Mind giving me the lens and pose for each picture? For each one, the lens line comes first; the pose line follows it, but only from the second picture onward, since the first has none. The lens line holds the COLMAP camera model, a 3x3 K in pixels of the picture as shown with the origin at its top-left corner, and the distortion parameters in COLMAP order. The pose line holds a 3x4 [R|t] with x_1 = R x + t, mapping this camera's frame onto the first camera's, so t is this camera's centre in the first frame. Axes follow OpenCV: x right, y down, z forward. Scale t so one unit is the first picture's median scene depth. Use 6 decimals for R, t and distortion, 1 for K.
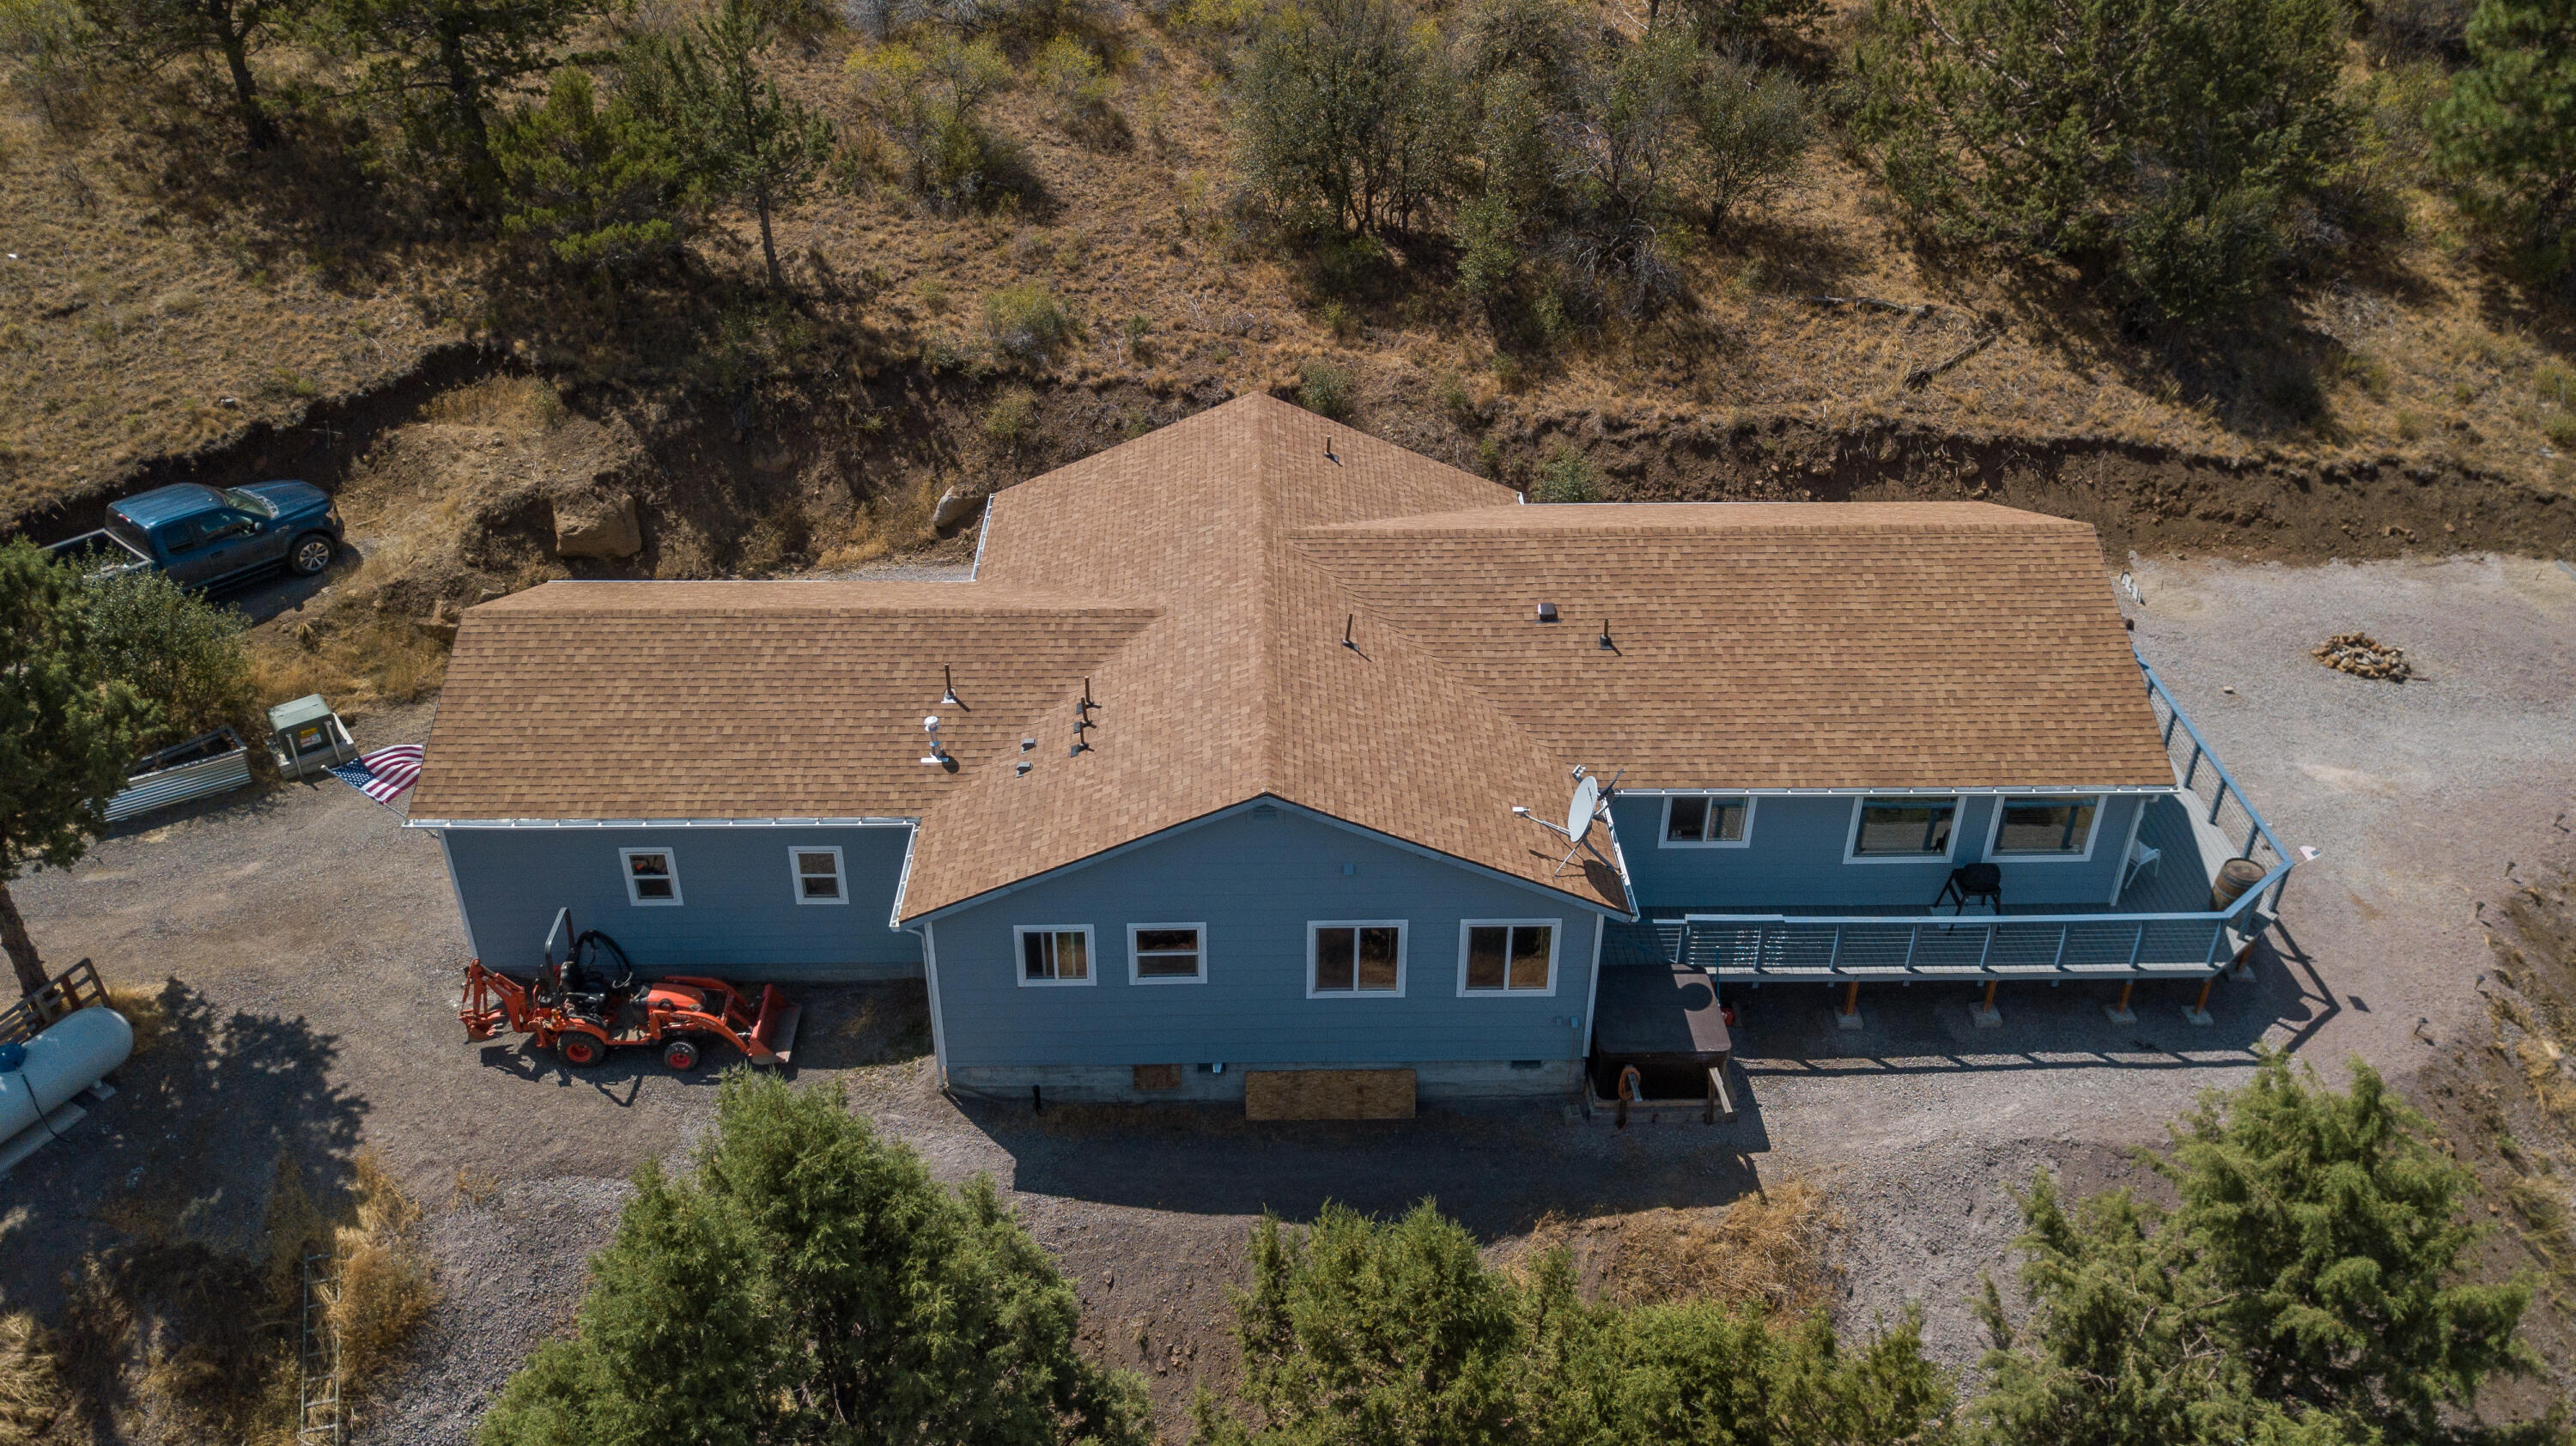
lens RADIAL K [[1985.4, 0, 1303.3], [0, 1985.4, 732.7], [0, 0, 1]] dist [-0.007551, 0.009191]
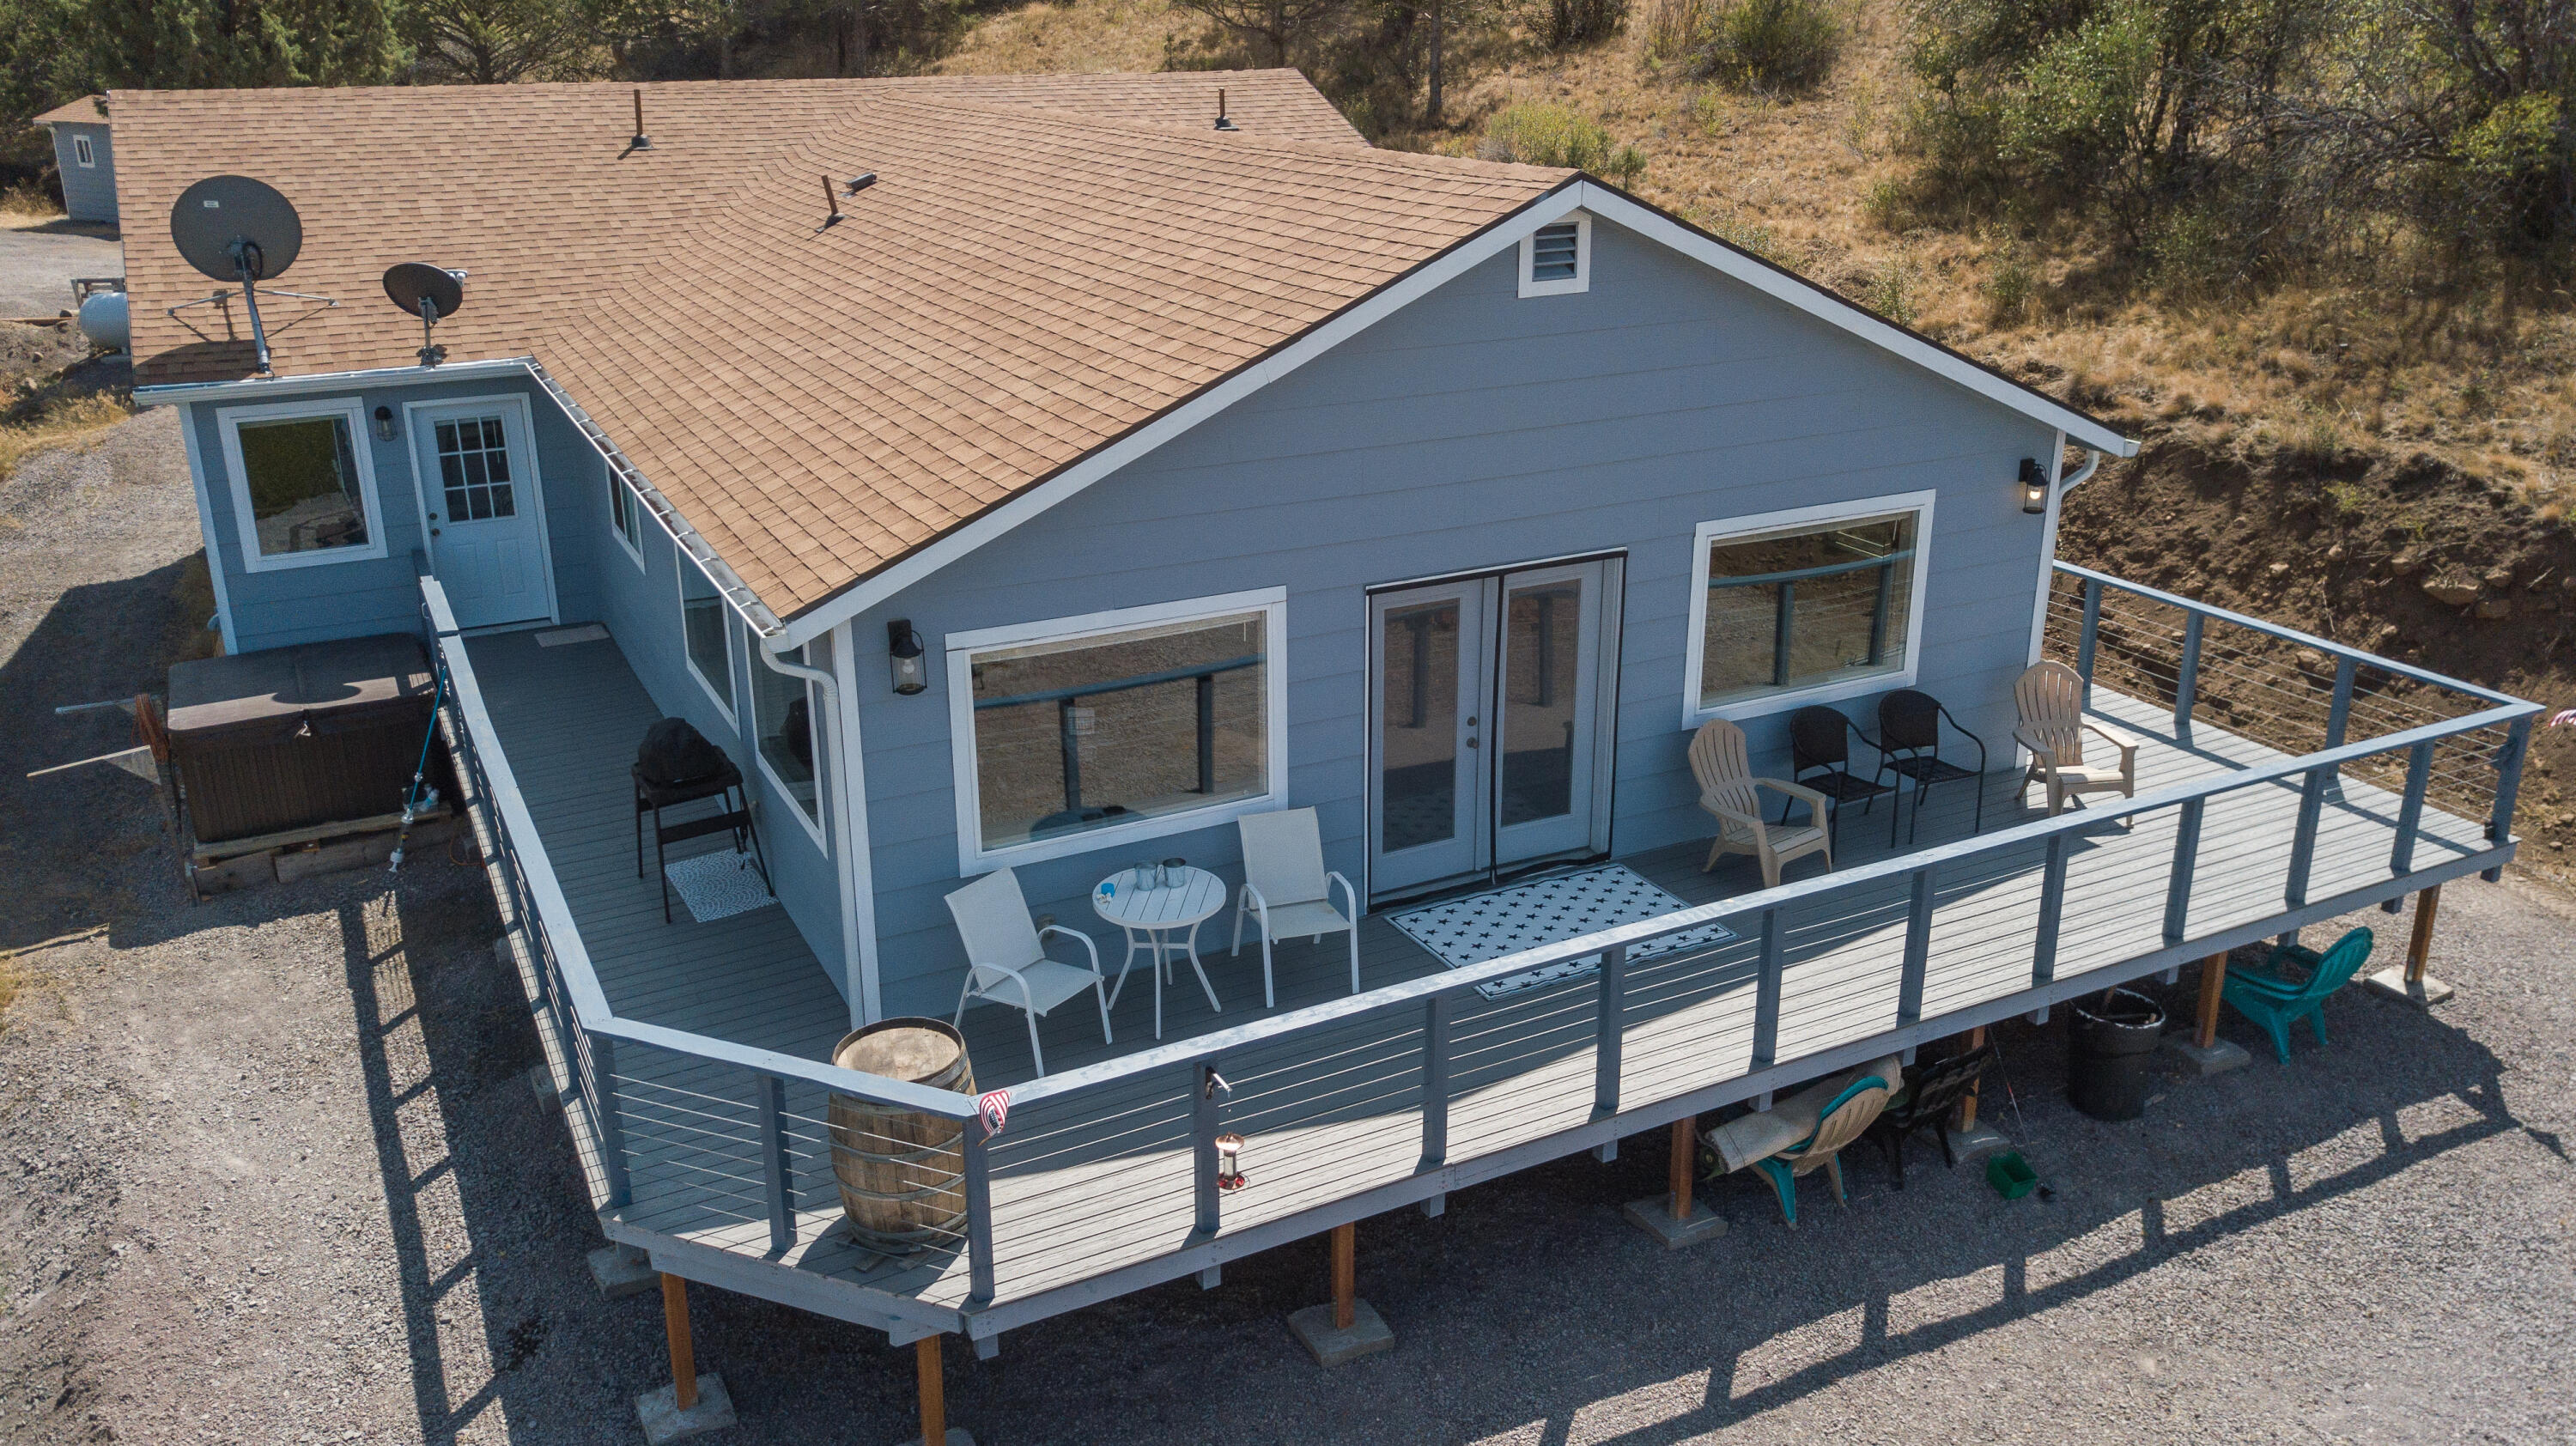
lens RADIAL K [[1985.4, 0, 1285.0], [0, 1985.4, 701.0], [0, 0, 1]] dist [-0.007551, 0.009191]
pose [[0.437538, 0.292518, -0.850291, 0.540143], [-0.485578, 0.872741, 0.050375, -0.014962], [0.756819, 0.390842, 0.523897, 0.637237]]
